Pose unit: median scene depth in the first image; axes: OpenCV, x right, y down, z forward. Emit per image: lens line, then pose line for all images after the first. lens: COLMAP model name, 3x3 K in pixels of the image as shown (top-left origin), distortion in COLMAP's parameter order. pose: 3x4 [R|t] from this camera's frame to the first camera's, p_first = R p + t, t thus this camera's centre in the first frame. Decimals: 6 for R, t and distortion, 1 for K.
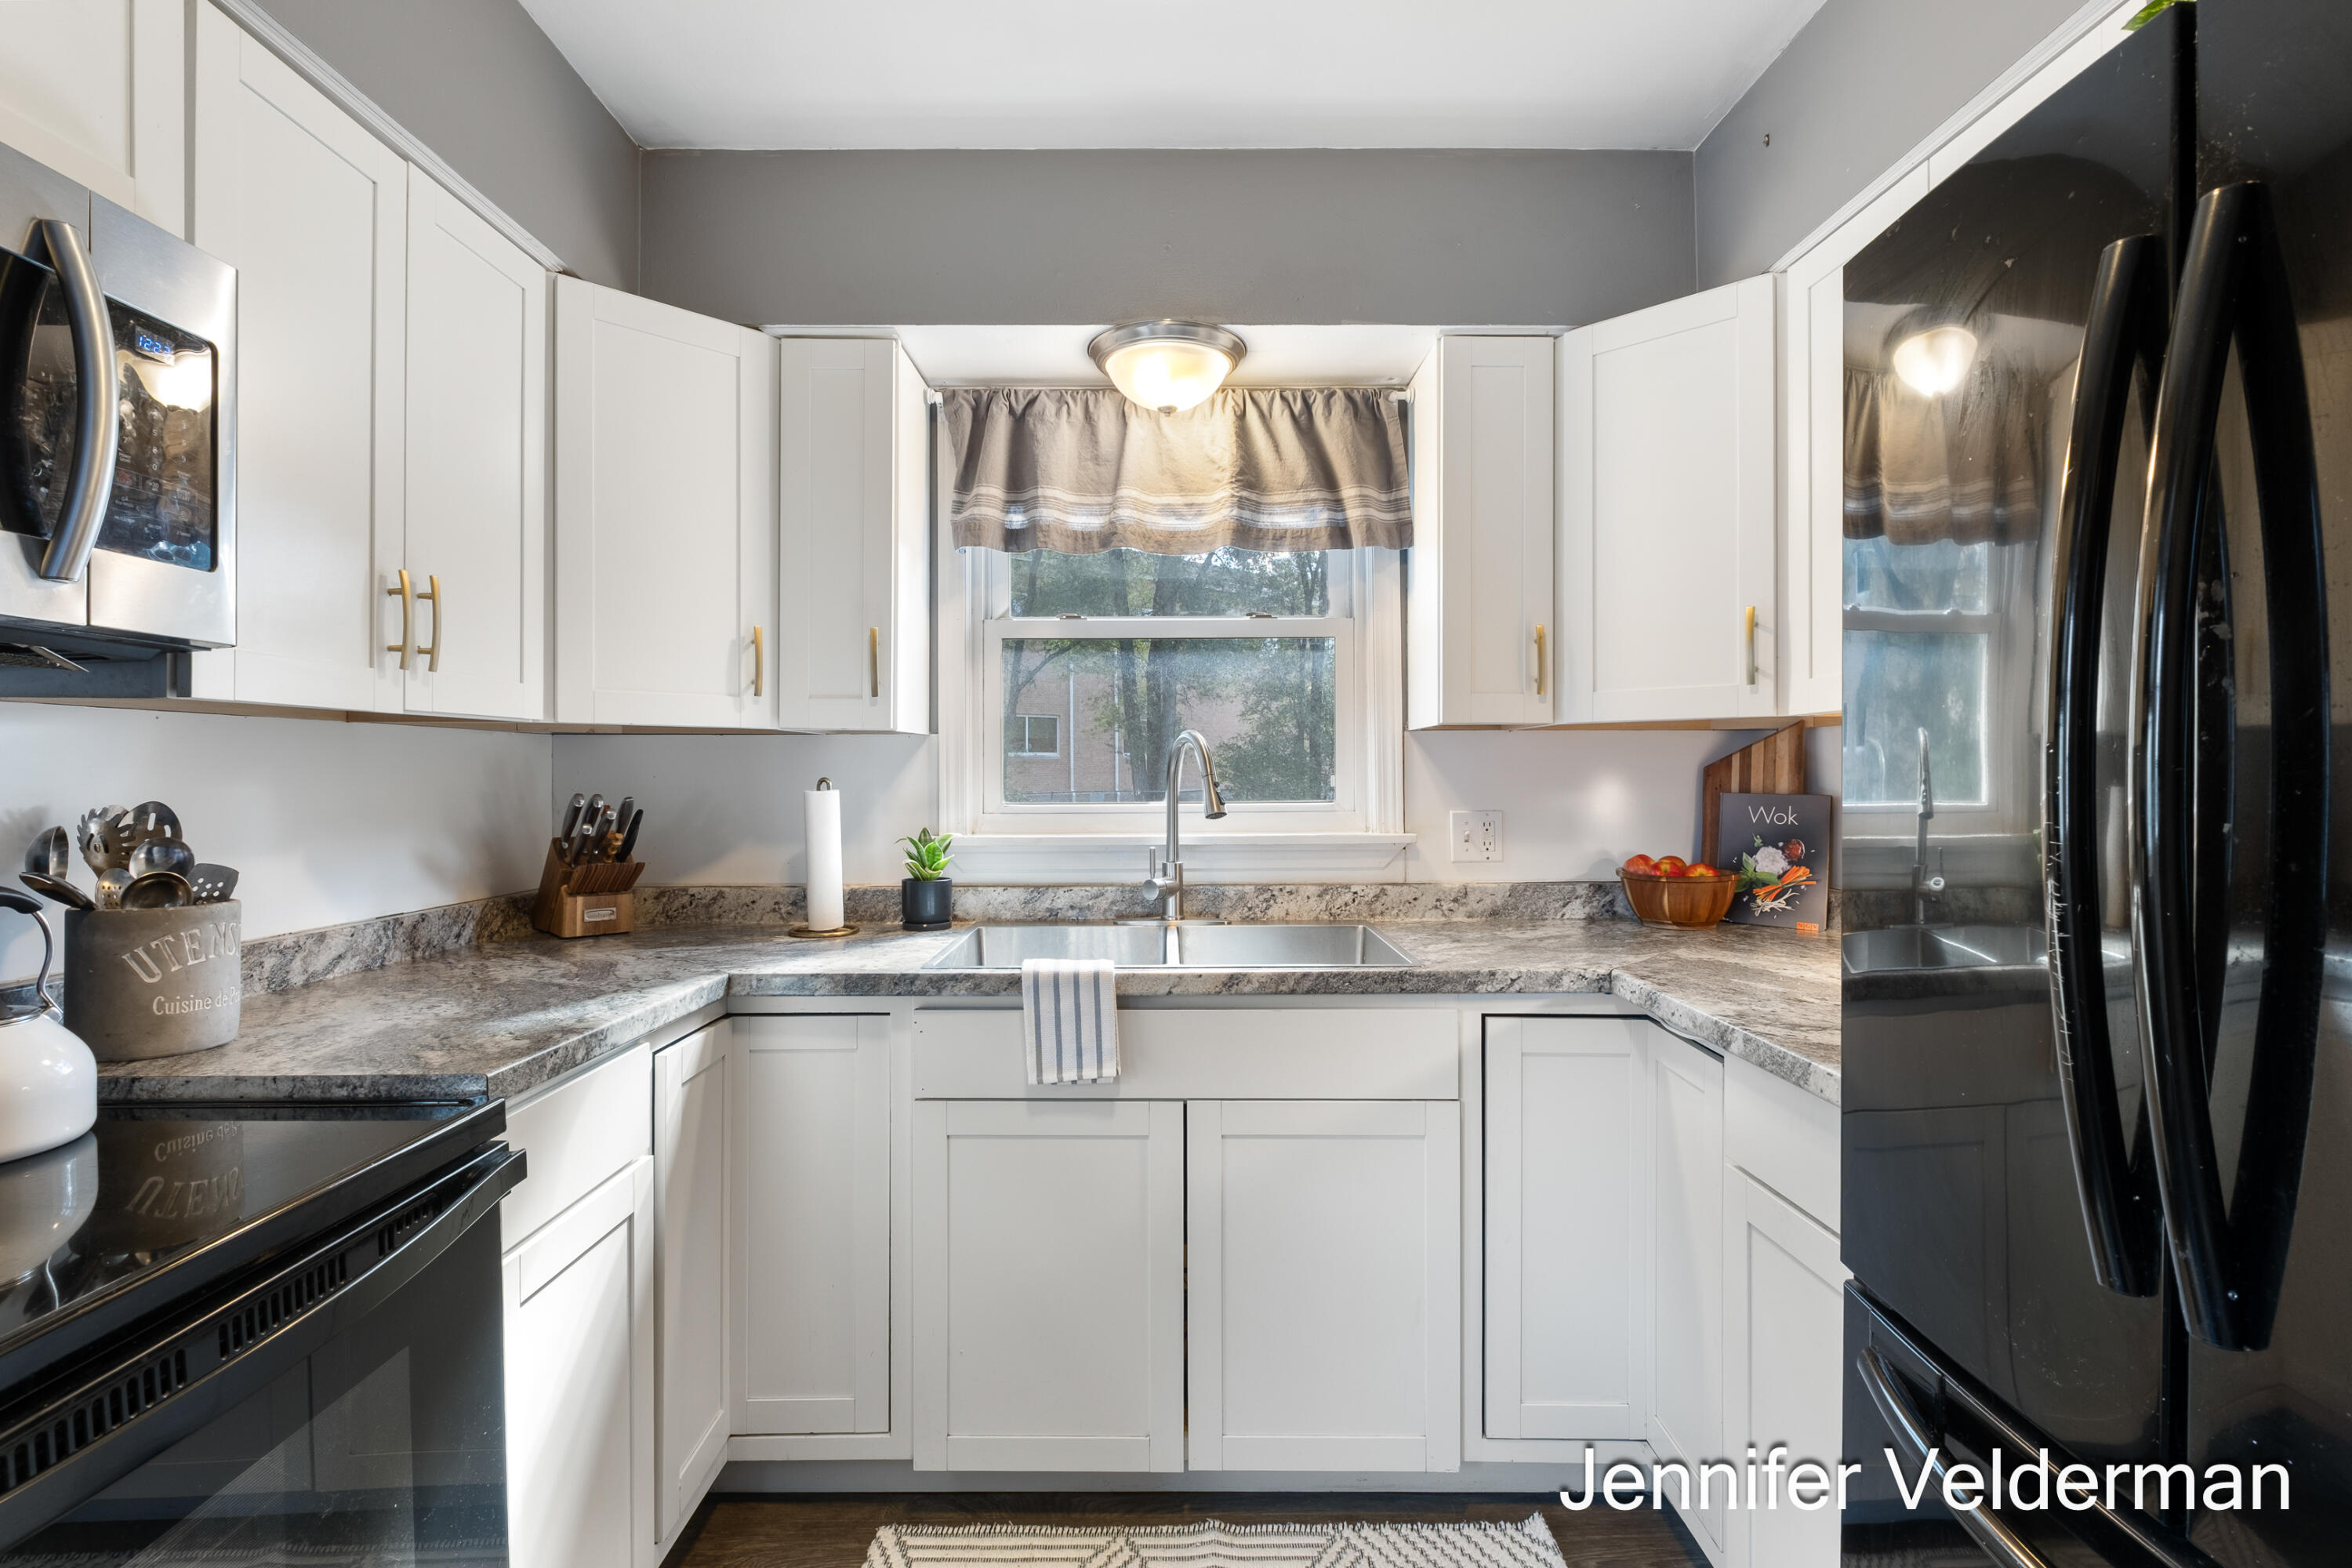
lens RADIAL K [[1114.3, 0, 1175.0], [0, 1114.3, 765.8], [0, 0, 1]] dist [0.001335, -0.000401]
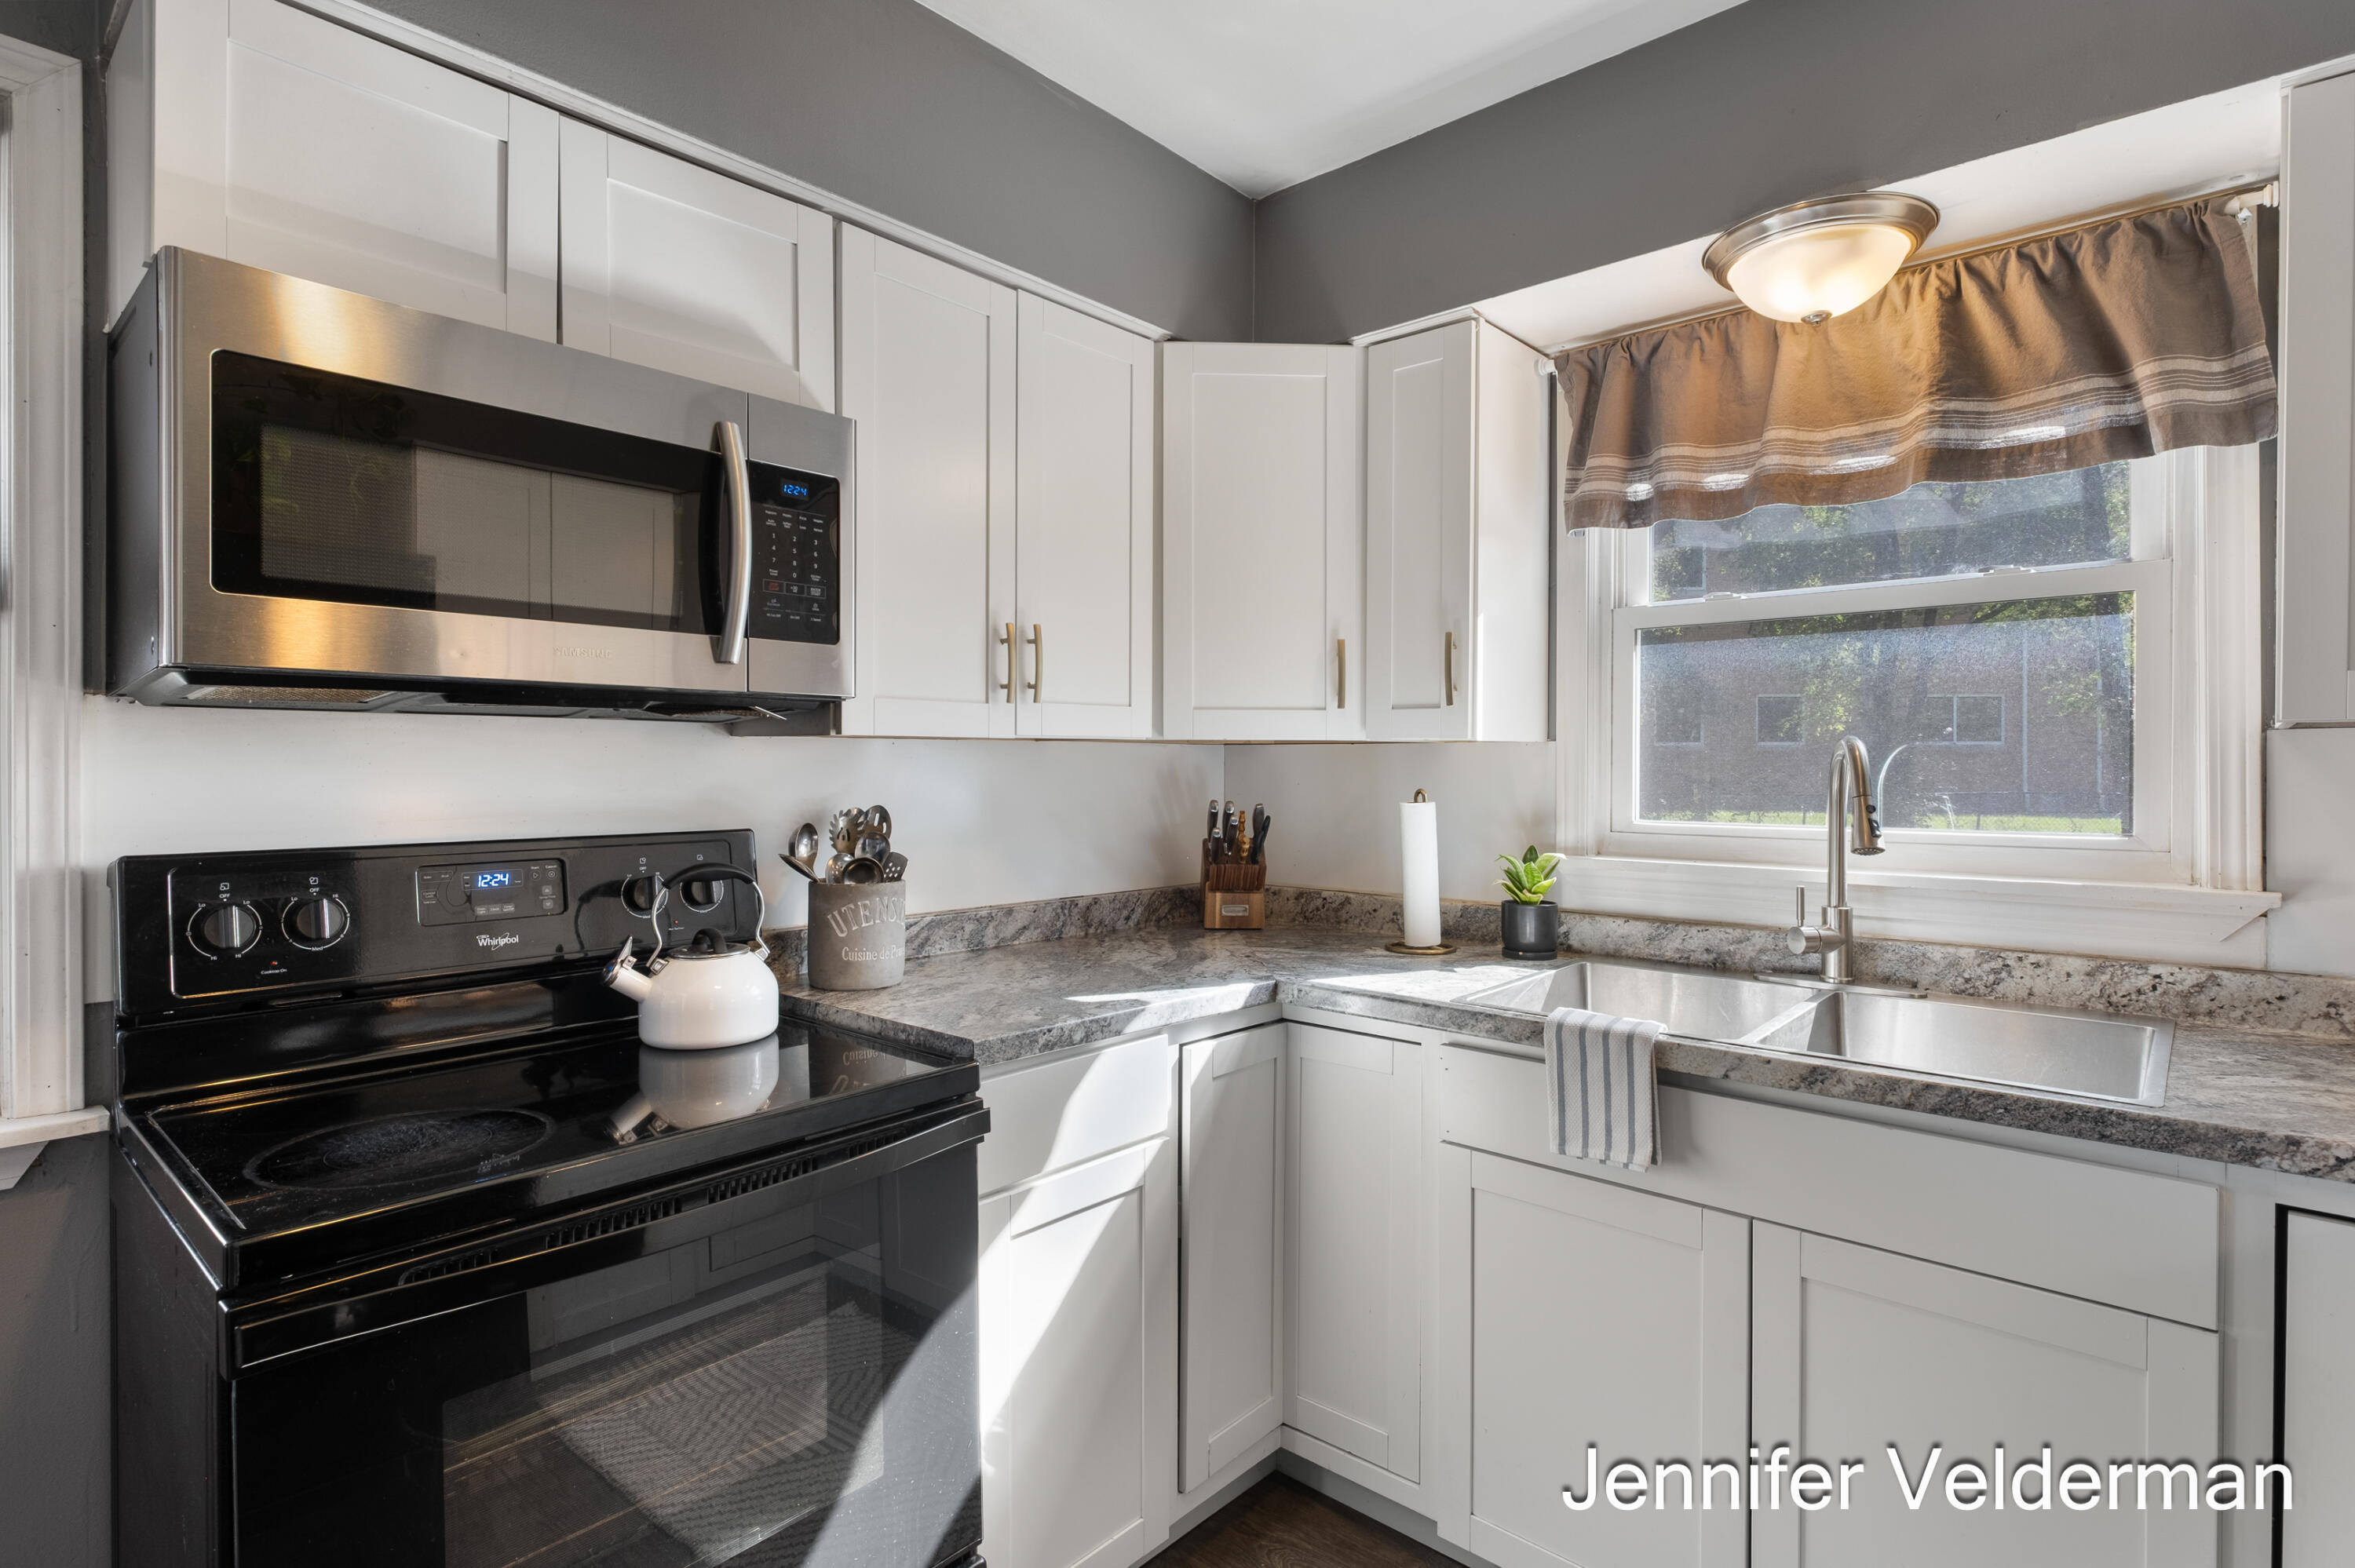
lens RADIAL K [[1168.7, 0, 1178.5], [0, 1168.7, 768.1], [0, 0, 1]] dist [-0.000216, -0.000820]
pose [[0.742560, 0.005983, -0.669753, 0.210662], [0.000378, 0.999956, 0.009352, -0.017290], [0.669780, -0.007198, 0.742525, 0.106199]]
